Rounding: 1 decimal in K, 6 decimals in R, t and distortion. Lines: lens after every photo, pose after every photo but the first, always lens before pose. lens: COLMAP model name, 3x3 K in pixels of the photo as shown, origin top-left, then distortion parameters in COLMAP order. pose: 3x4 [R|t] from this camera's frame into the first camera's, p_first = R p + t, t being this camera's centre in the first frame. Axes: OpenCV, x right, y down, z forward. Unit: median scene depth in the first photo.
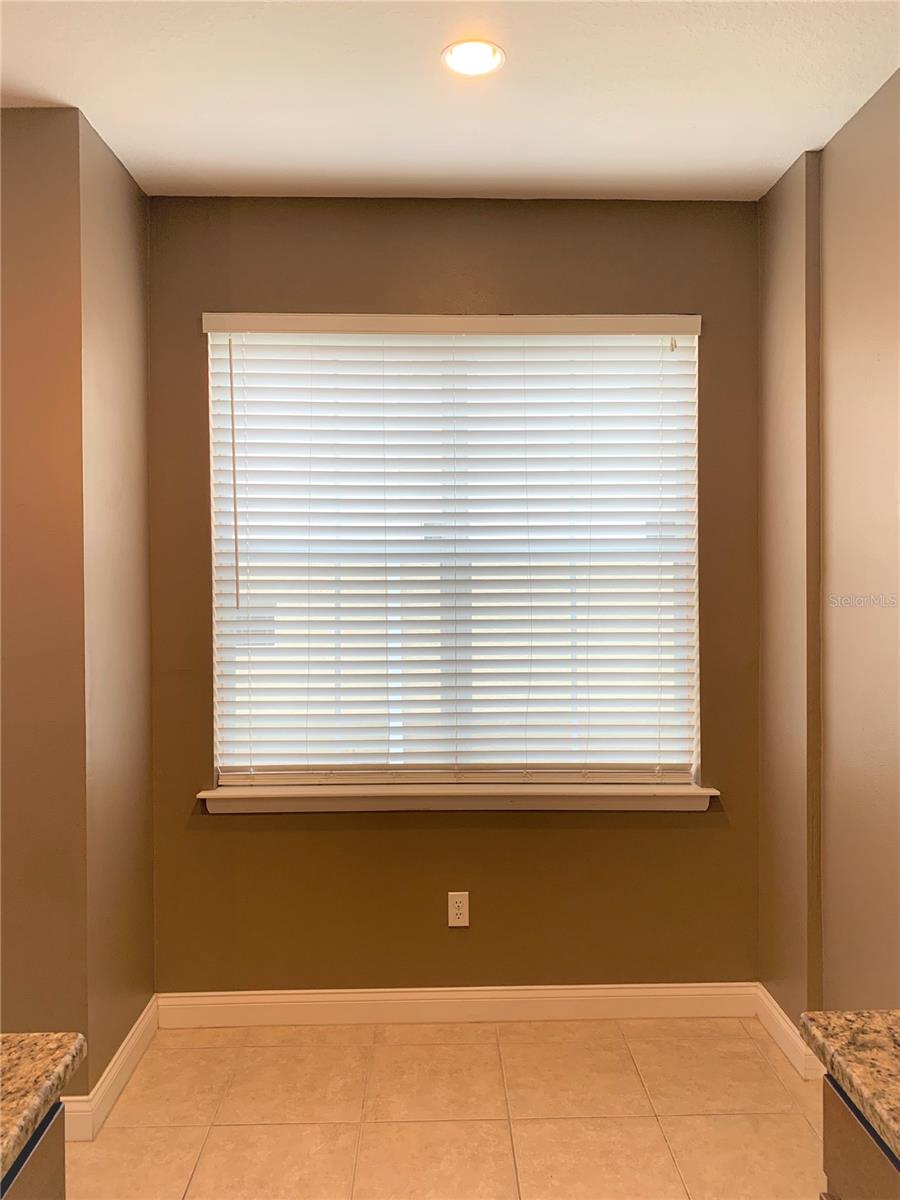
lens RADIAL K [[902.8, 0, 445.2], [0, 902.8, 595.1], [0, 0, 1]] dist [-0.007366, 0.001403]
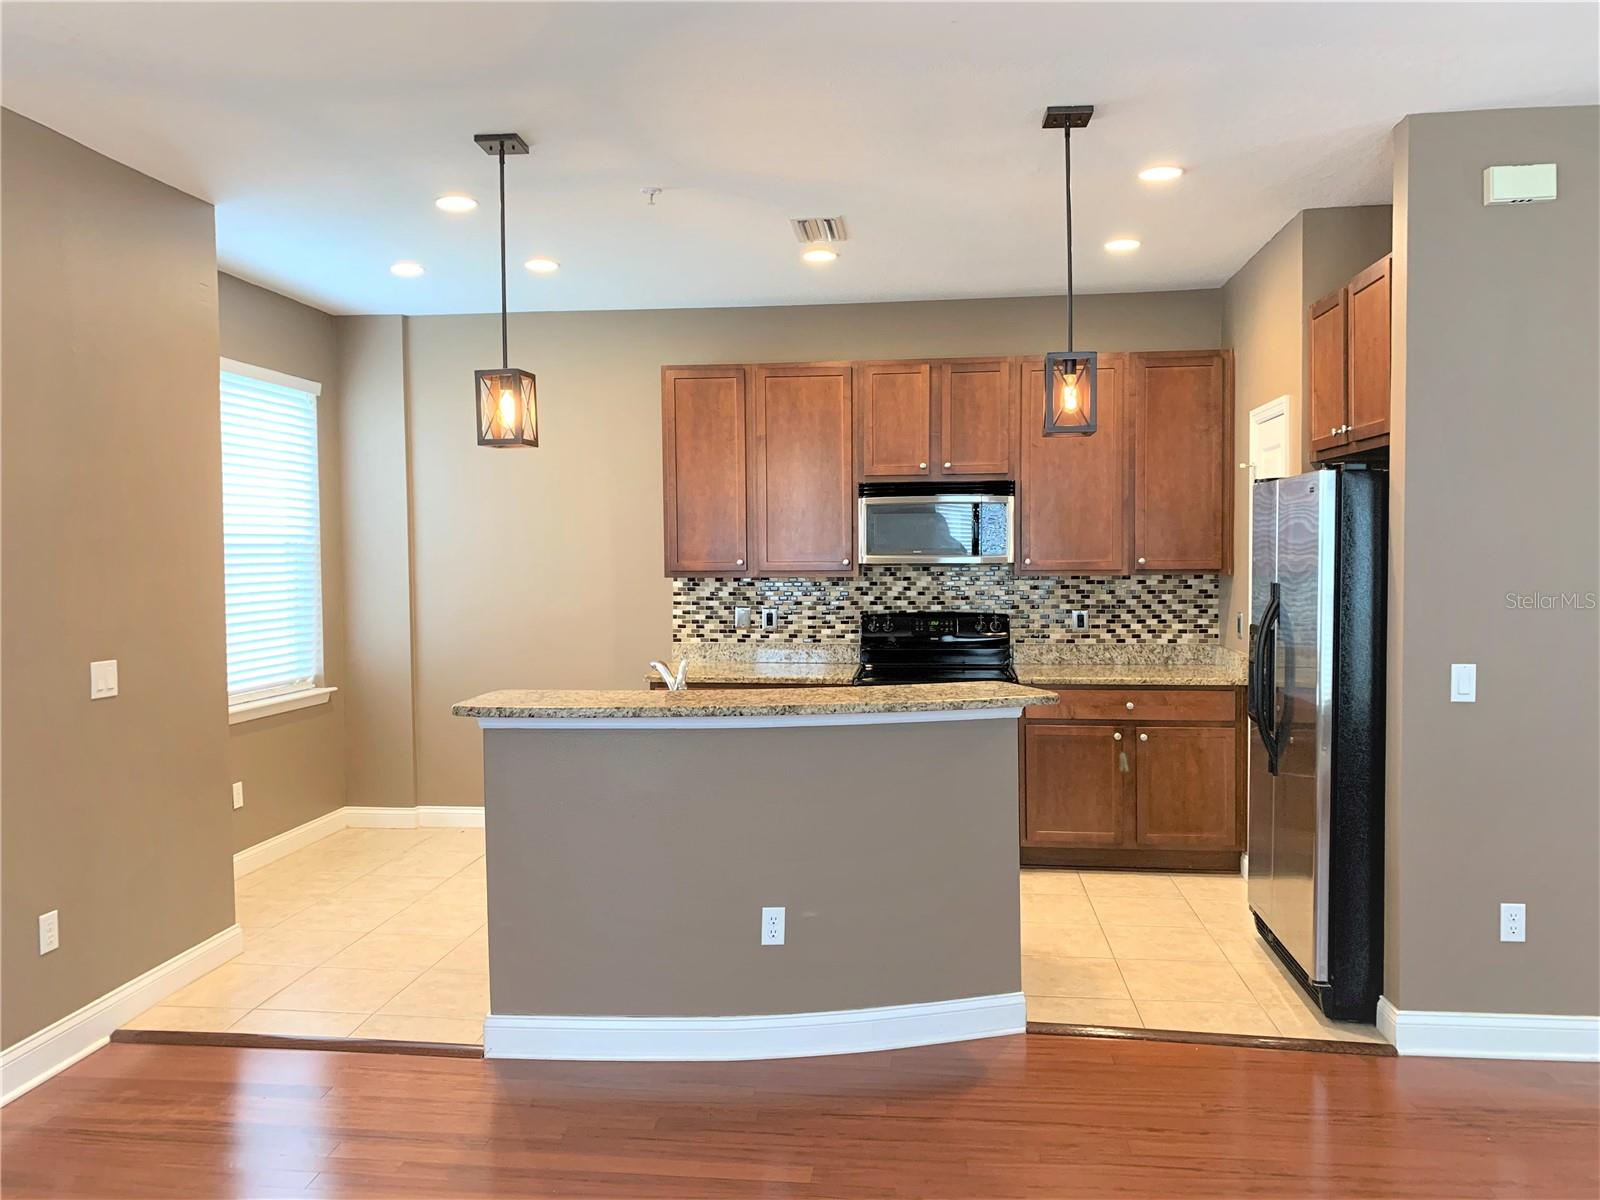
lens RADIAL K [[1203.8, 0, 801.1], [0, 1203.8, 598.9], [0, 0, 1]] dist [-0.007366, 0.001403]
pose [[0.138593, -0.033895, 0.989769, -1.624740], [0.016473, 0.999355, 0.031917, 0.007310], [-0.990212, 0.011881, 0.139061, -0.101481]]
